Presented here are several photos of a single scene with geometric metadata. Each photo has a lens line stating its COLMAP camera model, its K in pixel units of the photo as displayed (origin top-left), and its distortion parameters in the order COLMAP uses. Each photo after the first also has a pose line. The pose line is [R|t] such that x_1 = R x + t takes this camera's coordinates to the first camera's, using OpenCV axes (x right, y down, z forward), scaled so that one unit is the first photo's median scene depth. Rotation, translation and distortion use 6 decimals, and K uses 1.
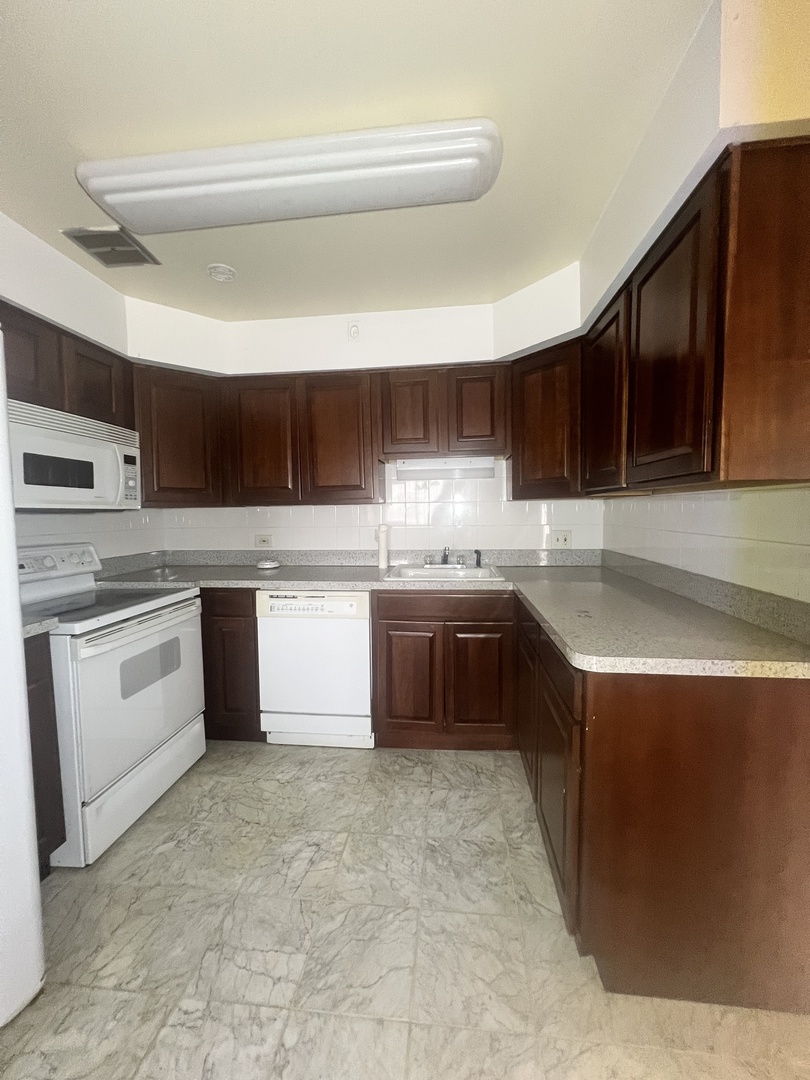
lens RADIAL K [[431.8, 0, 405.0], [0, 431.8, 540.0], [0, 0, 1]] dist [-0.001070, 0.000049]
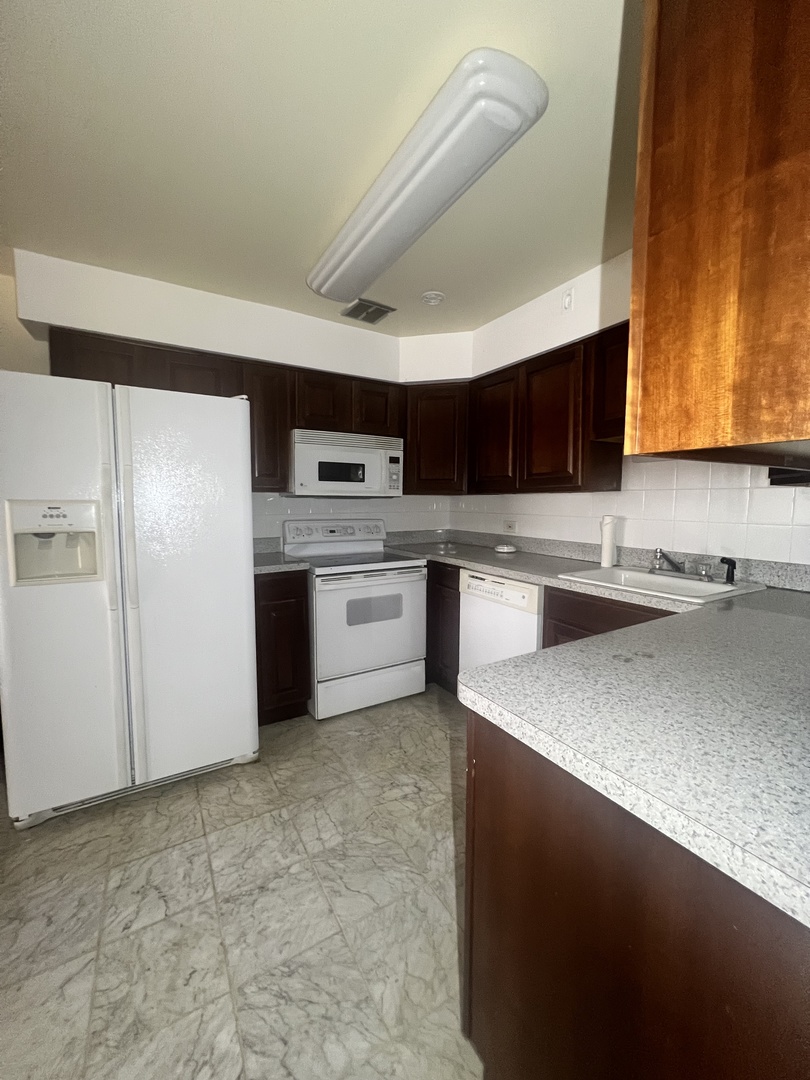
lens RADIAL K [[431.8, 0, 405.0], [0, 431.8, 540.0], [0, 0, 1]] dist [-0.001070, 0.000049]
pose [[0.600595, 0.087322, -0.794770, 0.593203], [-0.061630, 0.996117, 0.062871, -0.026090], [0.797174, 0.011222, 0.603645, 0.248404]]
